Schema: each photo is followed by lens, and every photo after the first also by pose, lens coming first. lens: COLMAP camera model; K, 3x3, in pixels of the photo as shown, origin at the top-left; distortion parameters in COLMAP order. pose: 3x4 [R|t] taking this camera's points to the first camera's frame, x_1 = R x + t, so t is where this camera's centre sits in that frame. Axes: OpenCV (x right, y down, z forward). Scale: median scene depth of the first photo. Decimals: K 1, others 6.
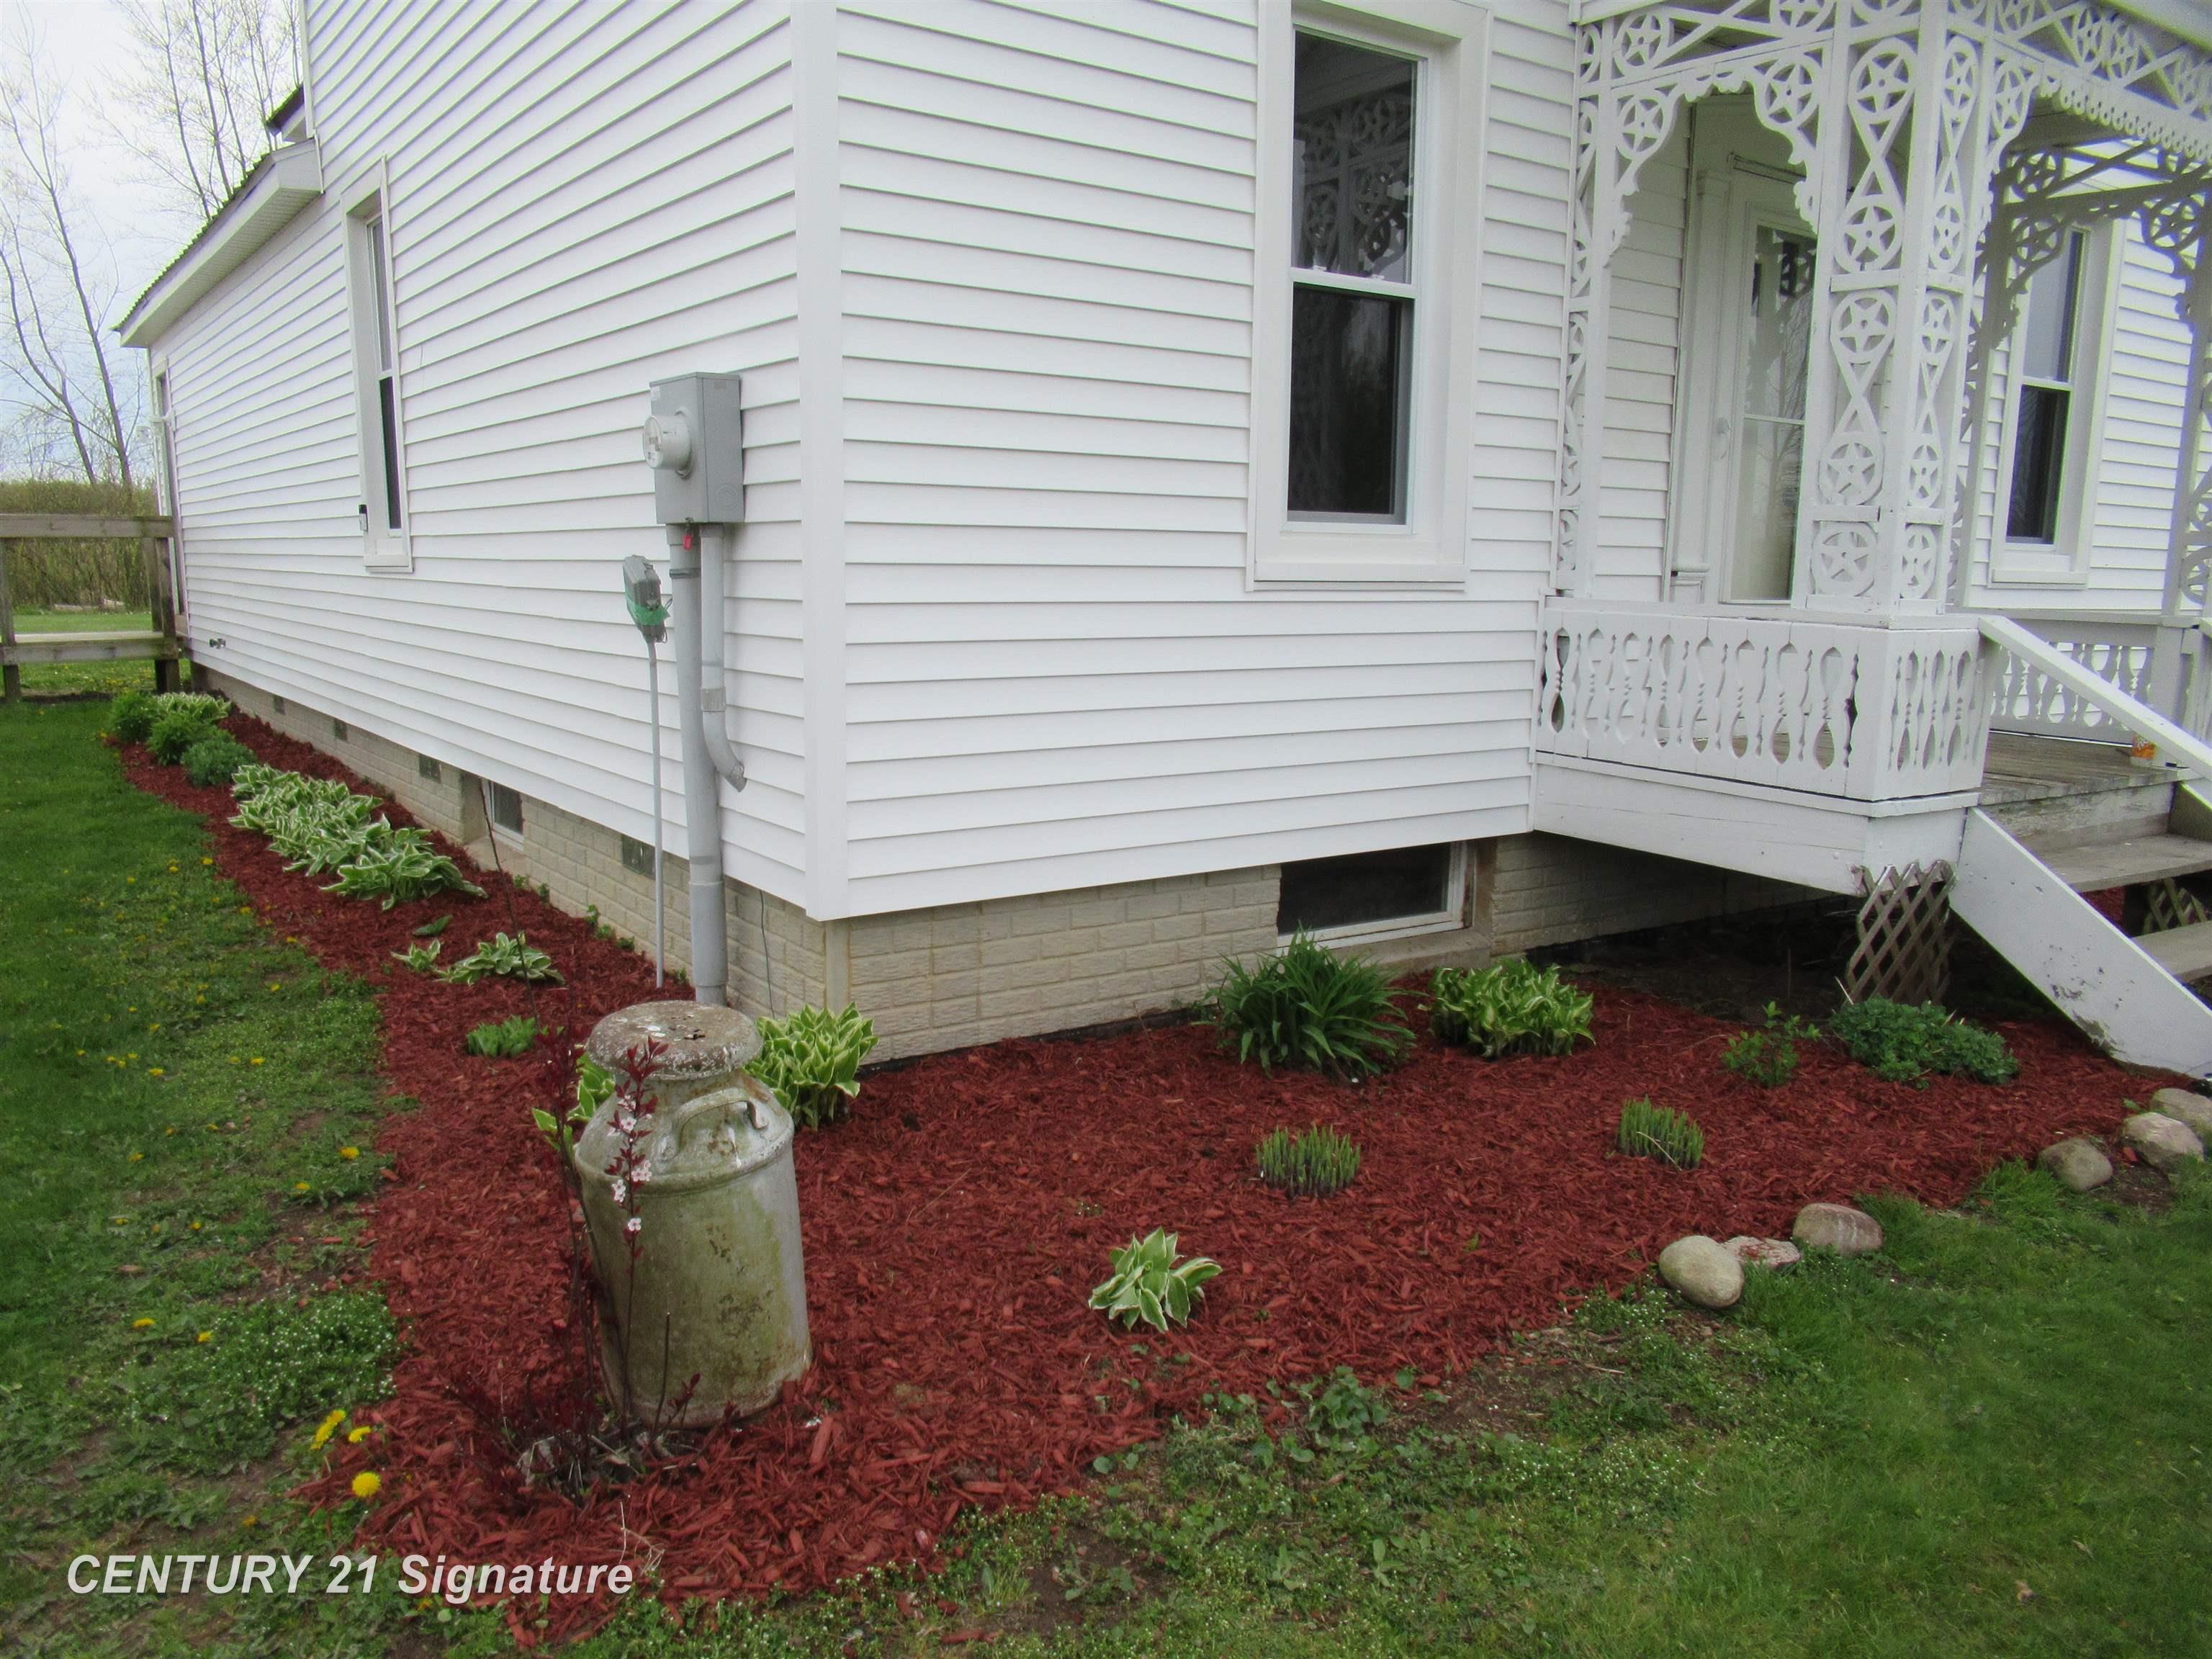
lens RADIAL K [[1676.2, 0, 1102.3], [0, 1676.2, 880.0], [0, 0, 1]] dist [-0.005640, -0.003893]
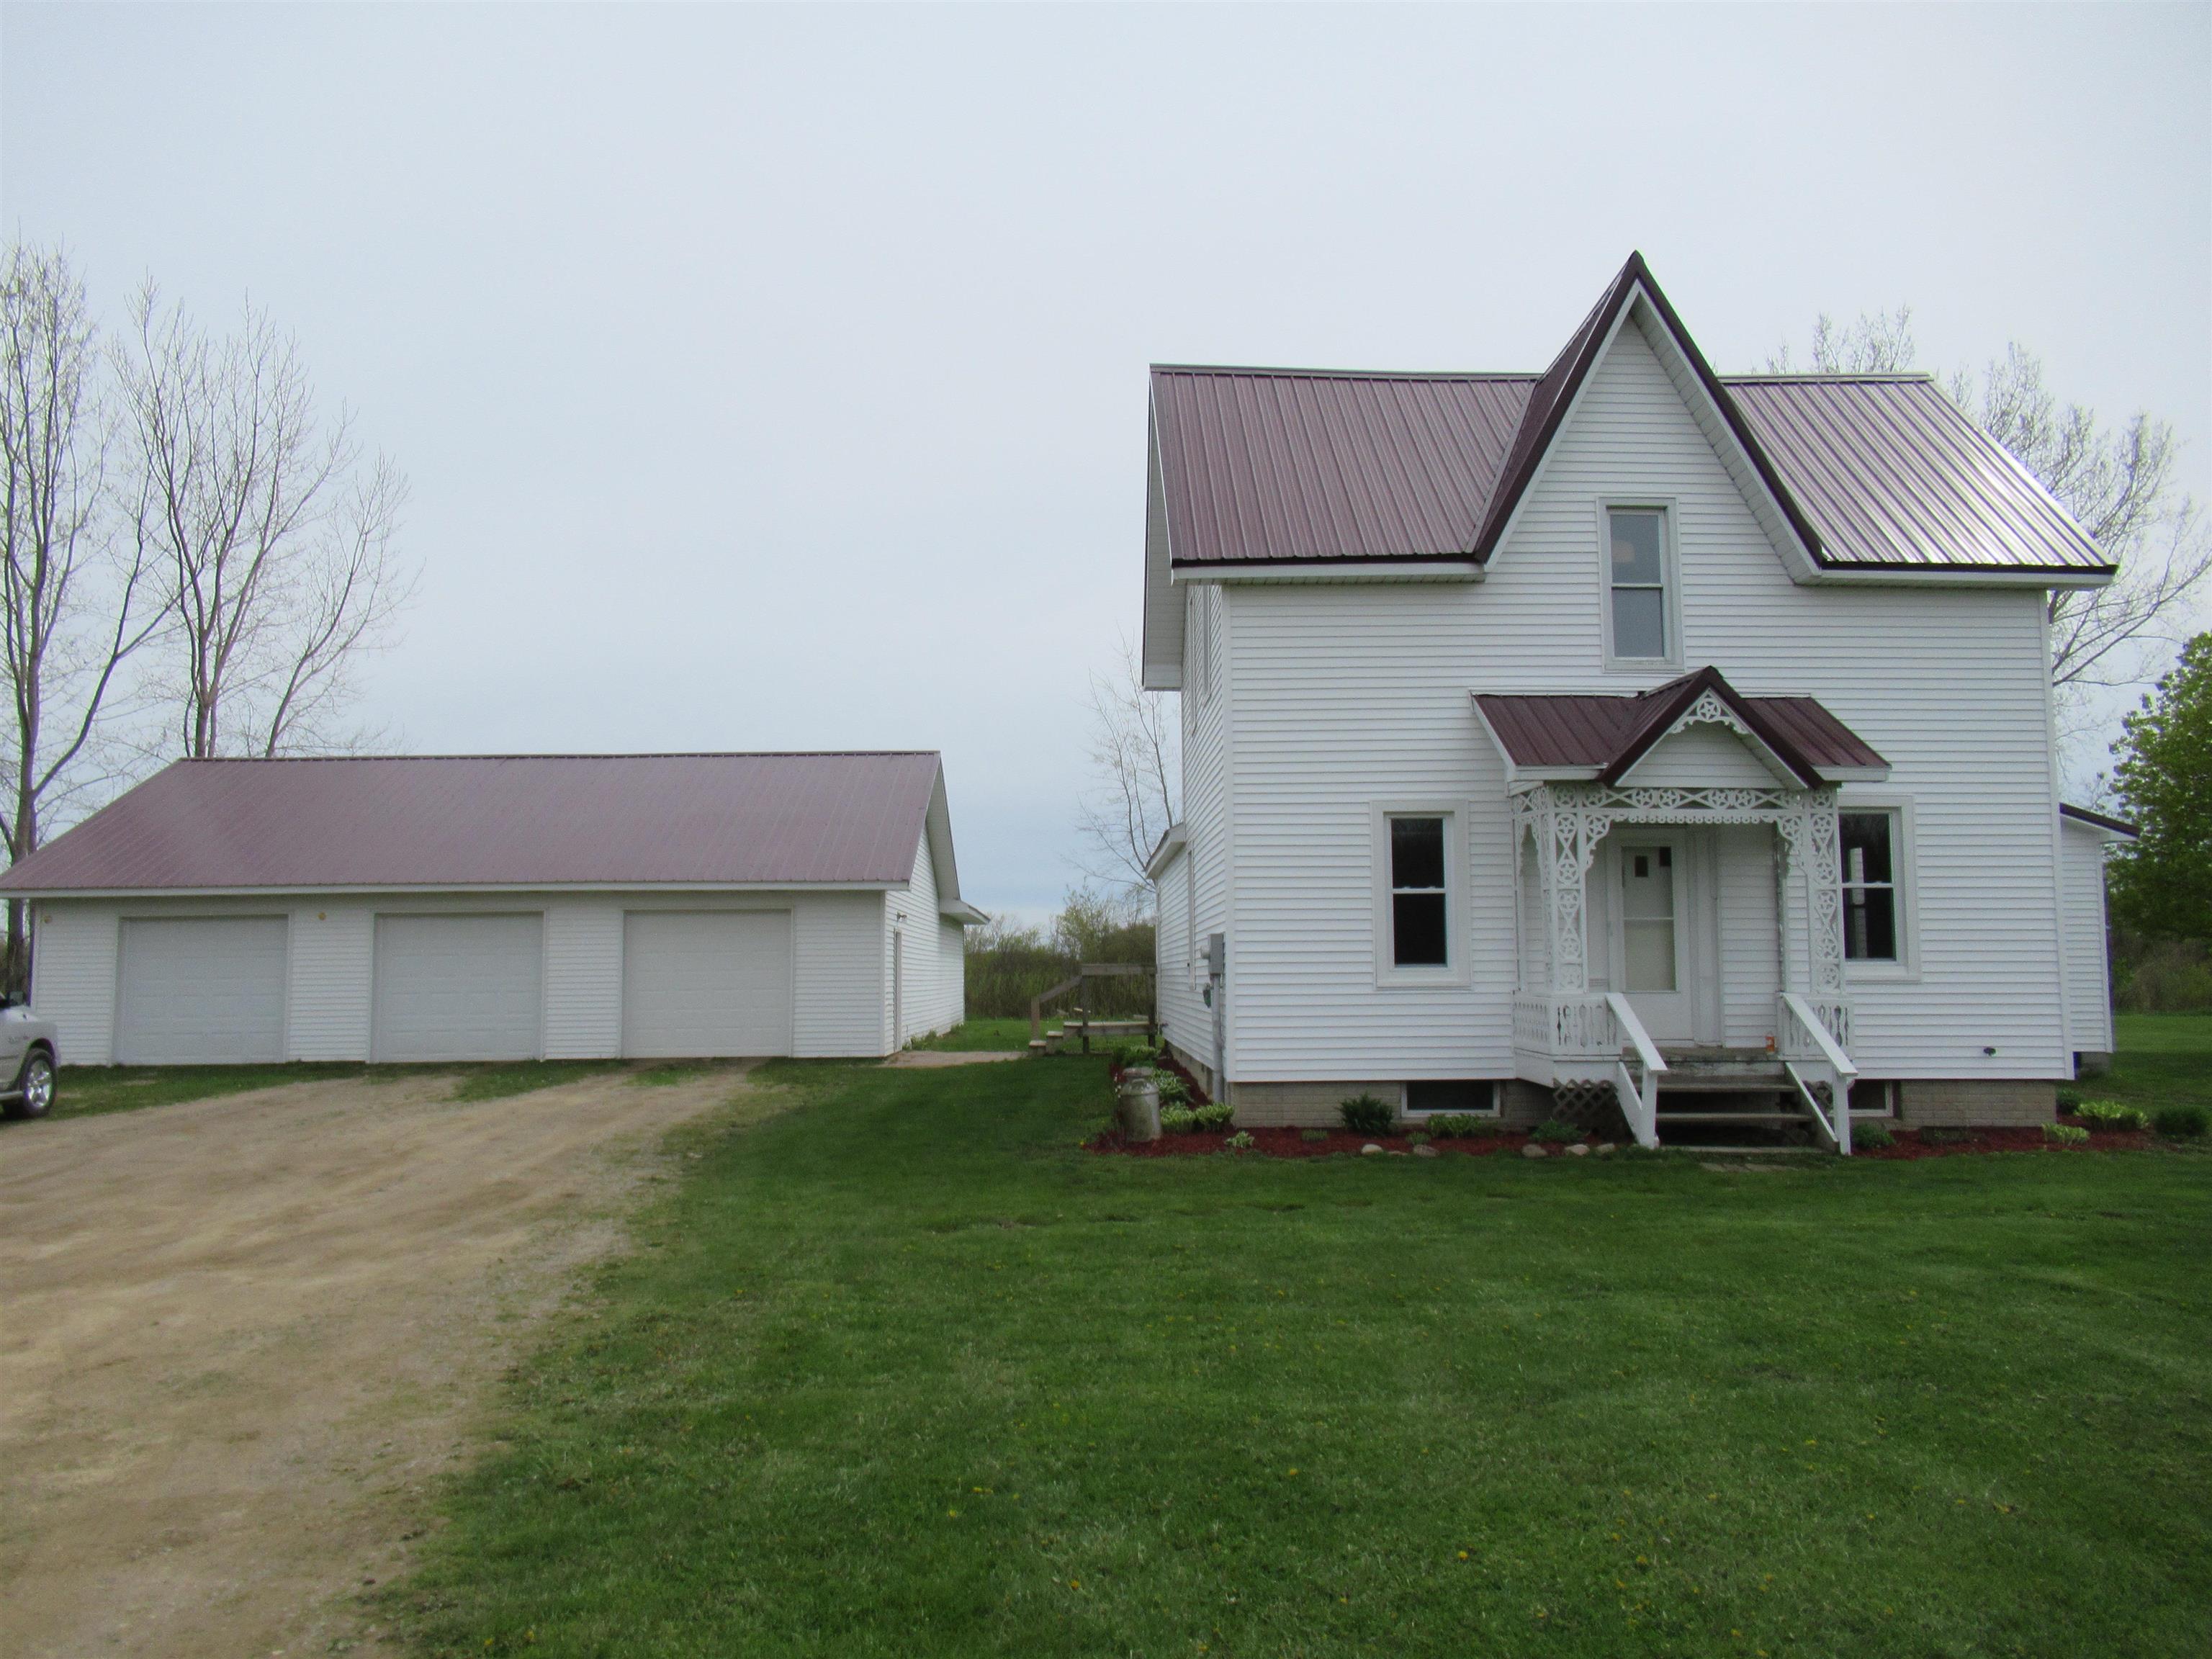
lens RADIAL K [[1642.3, 0, 1106.0], [0, 1642.3, 829.5], [0, 0, 1]] dist [-0.000969, -0.001552]
pose [[0.832659, -0.067996, -0.549595, 1.402864], [-0.086025, 0.964505, -0.249659, 0.359065], [0.547063, 0.255160, 0.797255, -1.860297]]
